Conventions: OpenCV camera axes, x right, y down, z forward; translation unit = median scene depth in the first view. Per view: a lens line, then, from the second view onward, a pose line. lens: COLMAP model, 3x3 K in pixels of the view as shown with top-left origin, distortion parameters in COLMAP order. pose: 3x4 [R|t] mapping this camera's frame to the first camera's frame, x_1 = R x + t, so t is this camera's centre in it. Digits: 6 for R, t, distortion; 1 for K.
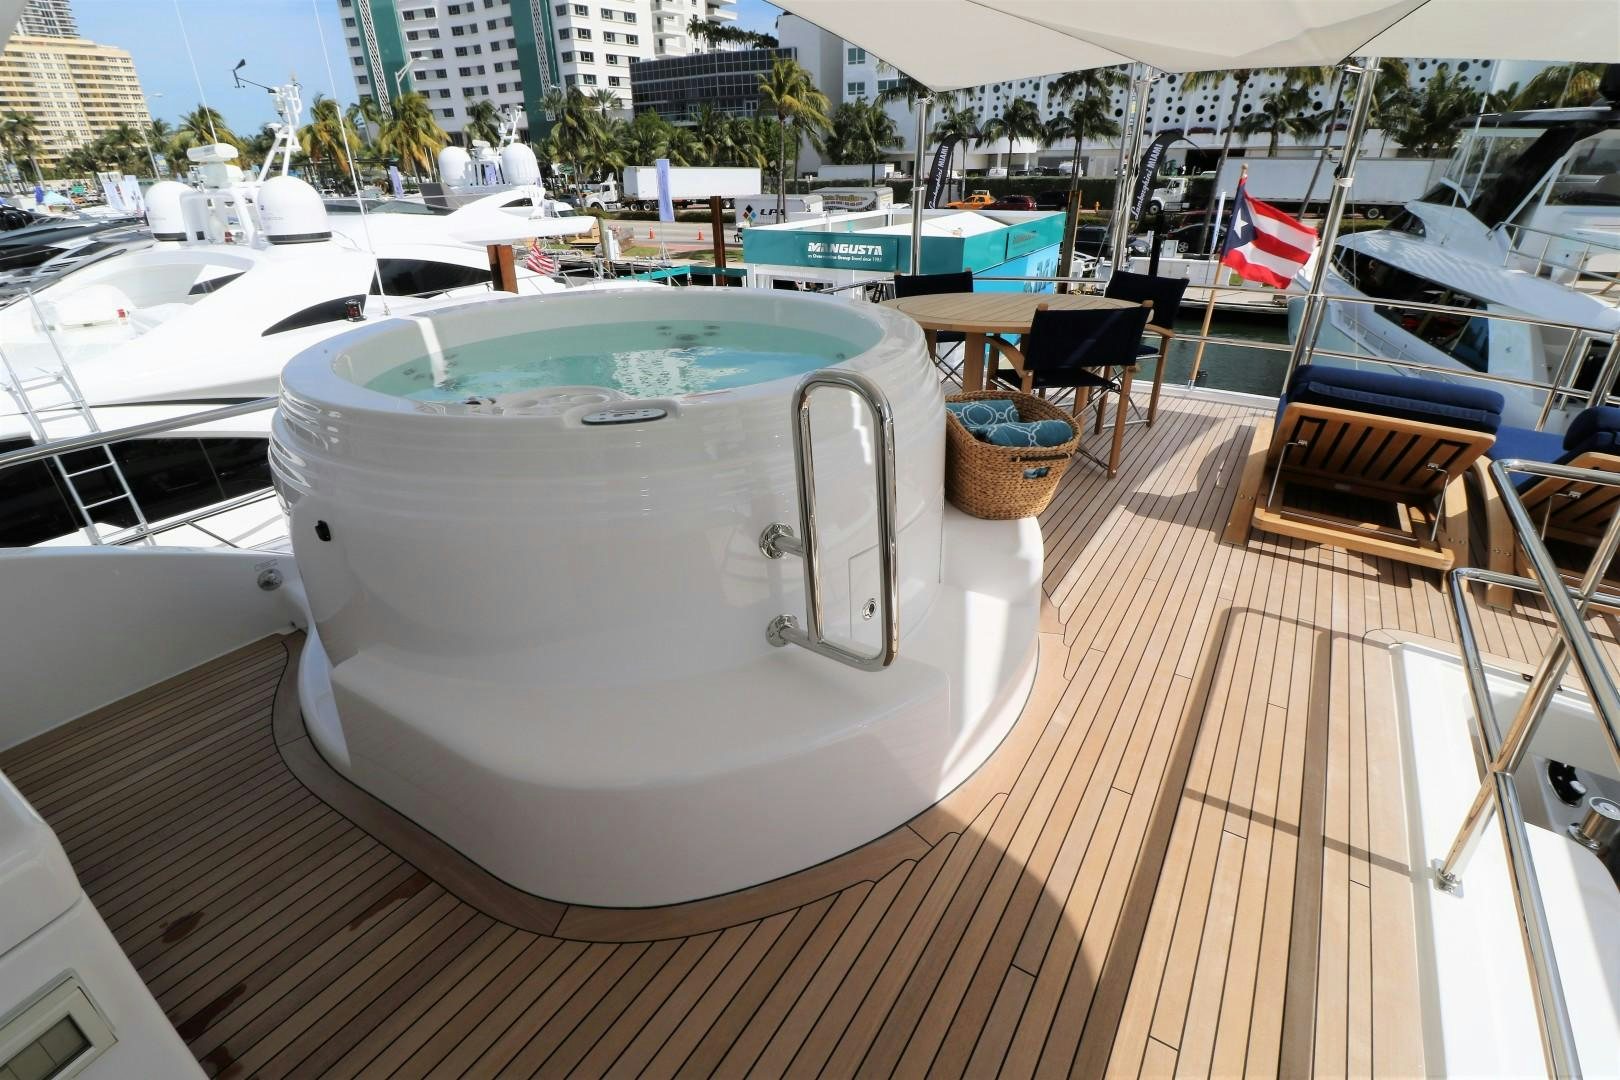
lens RADIAL K [[772.6, 0, 810.0], [0, 772.6, 540.0], [0, 0, 1]] dist [0.001686, -0.012507]
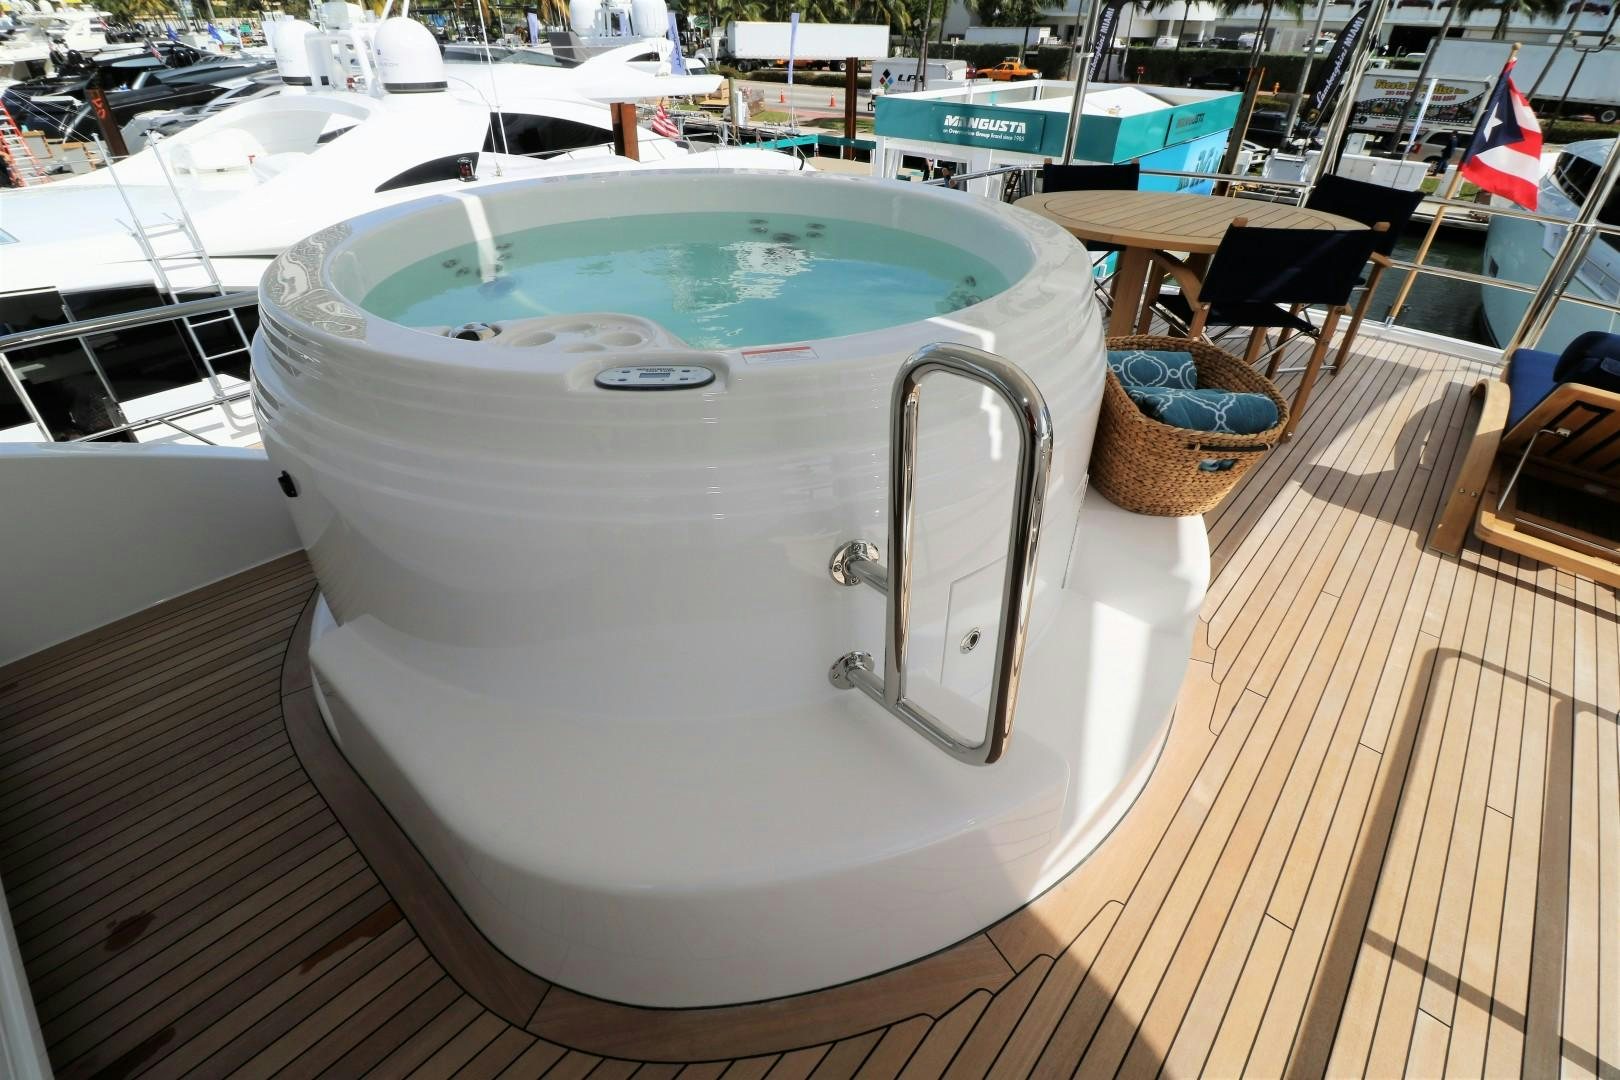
lens RADIAL K [[760.8, 0, 810.0], [0, 760.8, 540.0], [0, 0, 1]] dist [0.000355, -0.012270]
pose [[0.986948, 0.111021, -0.116657, -0.001564], [-0.092877, 0.984181, 0.150872, -0.057522], [0.131561, -0.138068, 0.981646, 0.138607]]
